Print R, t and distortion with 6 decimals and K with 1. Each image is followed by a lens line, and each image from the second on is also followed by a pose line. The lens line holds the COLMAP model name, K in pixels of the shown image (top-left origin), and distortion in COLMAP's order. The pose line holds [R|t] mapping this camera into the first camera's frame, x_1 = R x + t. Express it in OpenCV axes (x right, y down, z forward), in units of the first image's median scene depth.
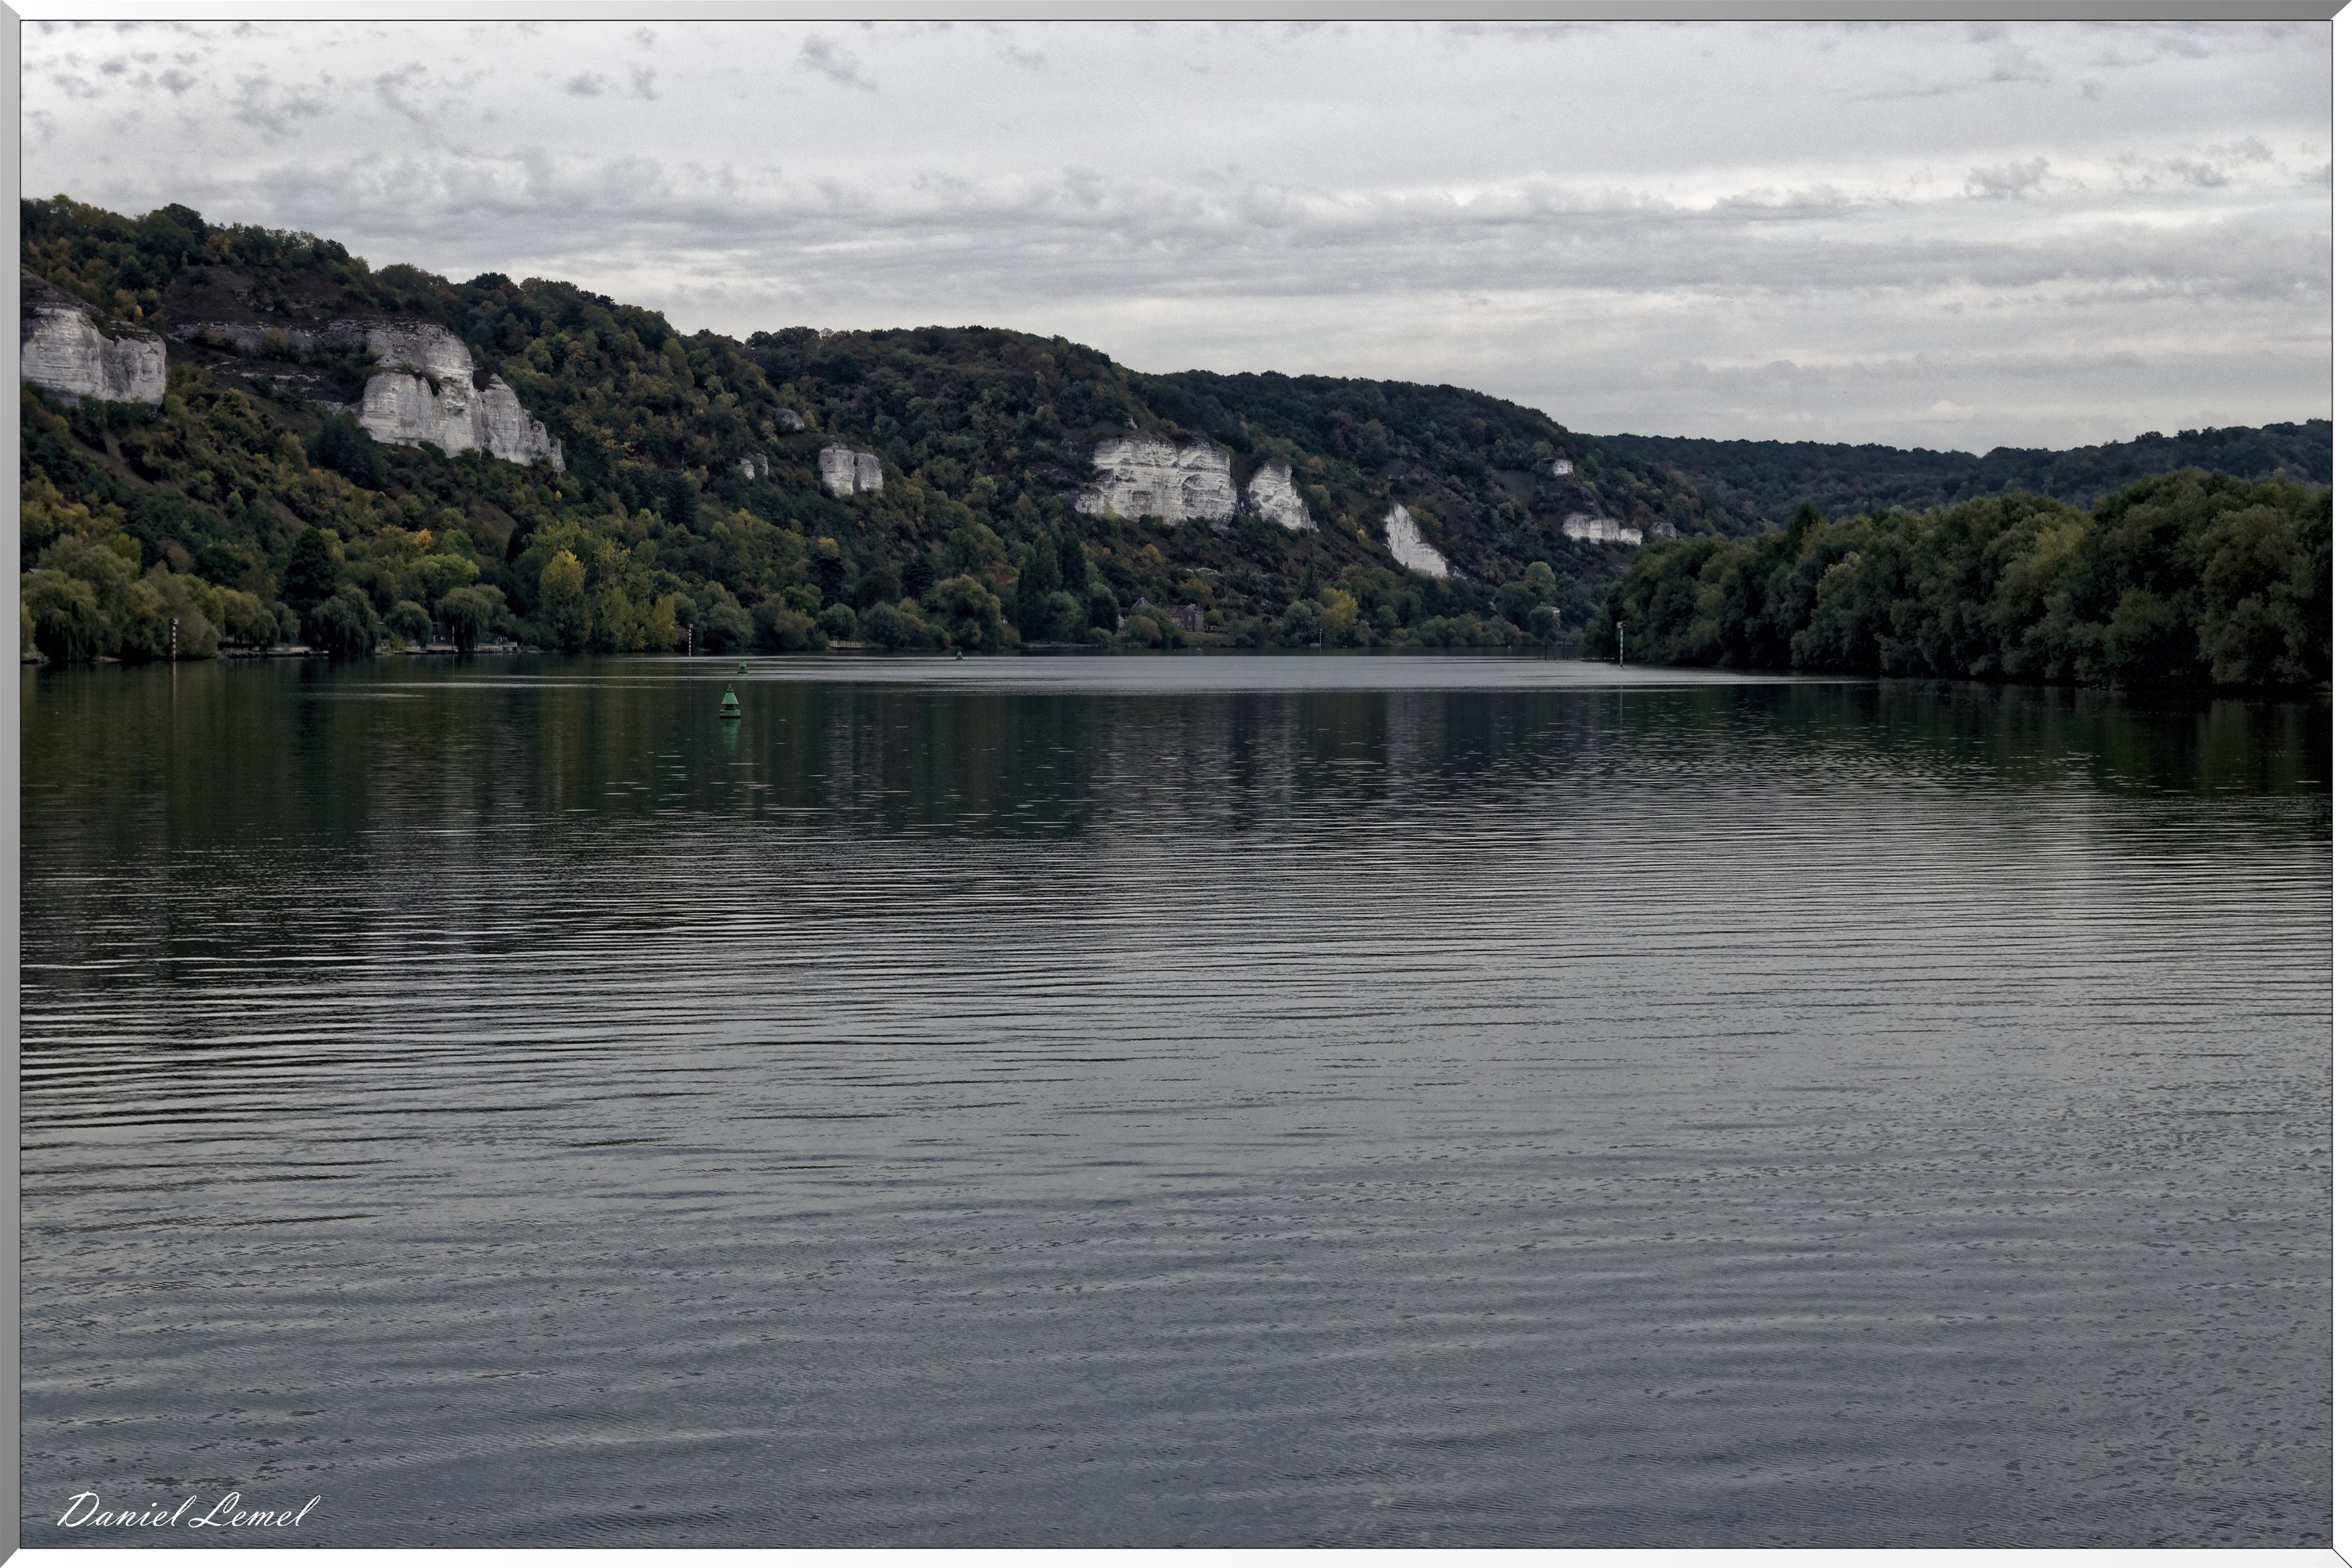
lens RADIAL K [[4752.4, 0, 1178.5], [0, 4752.4, 783.3], [0, 0, 1]] dist [0.040862, 0.000000]
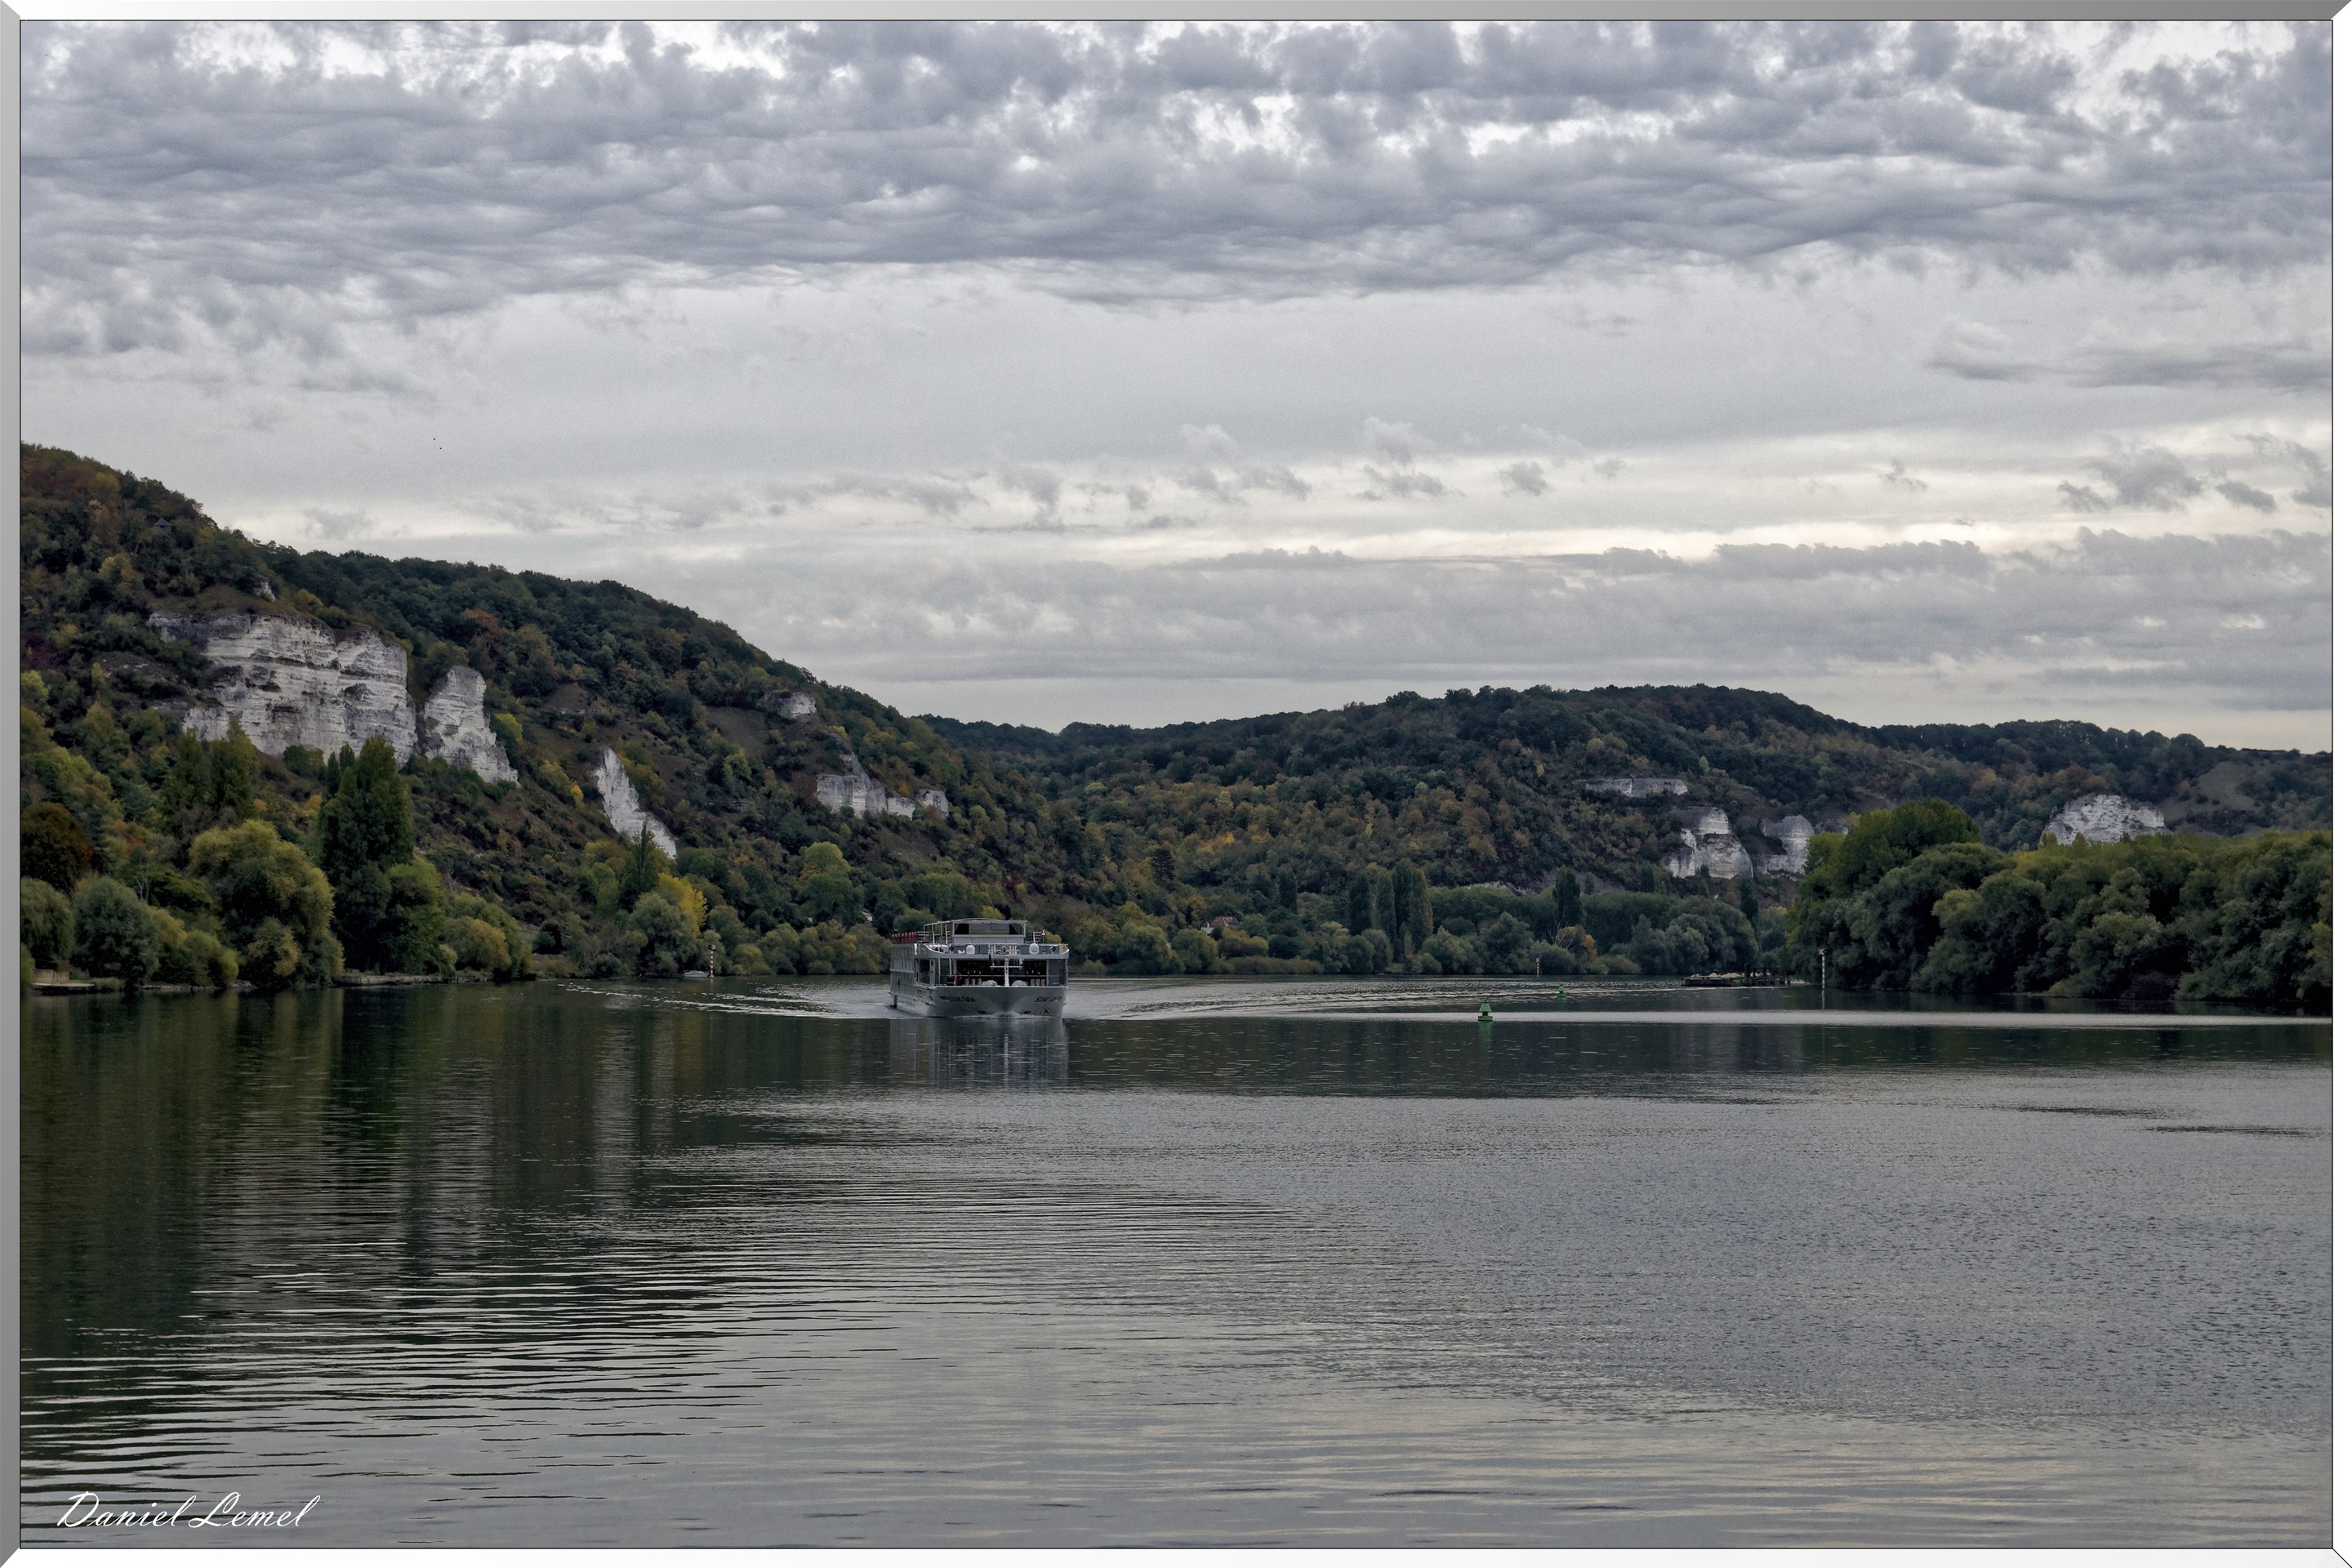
lens RADIAL K [[4752.4, 0, 1171.1], [0, 4752.4, 779.6], [0, 0, 1]] dist [0.040862, 0.000000]
pose [[0.961087, 0.013627, 0.275908, -0.061501], [0.004965, 0.997769, -0.066574, -0.012685], [-0.276200, 0.065353, 0.958876, 0.394787]]
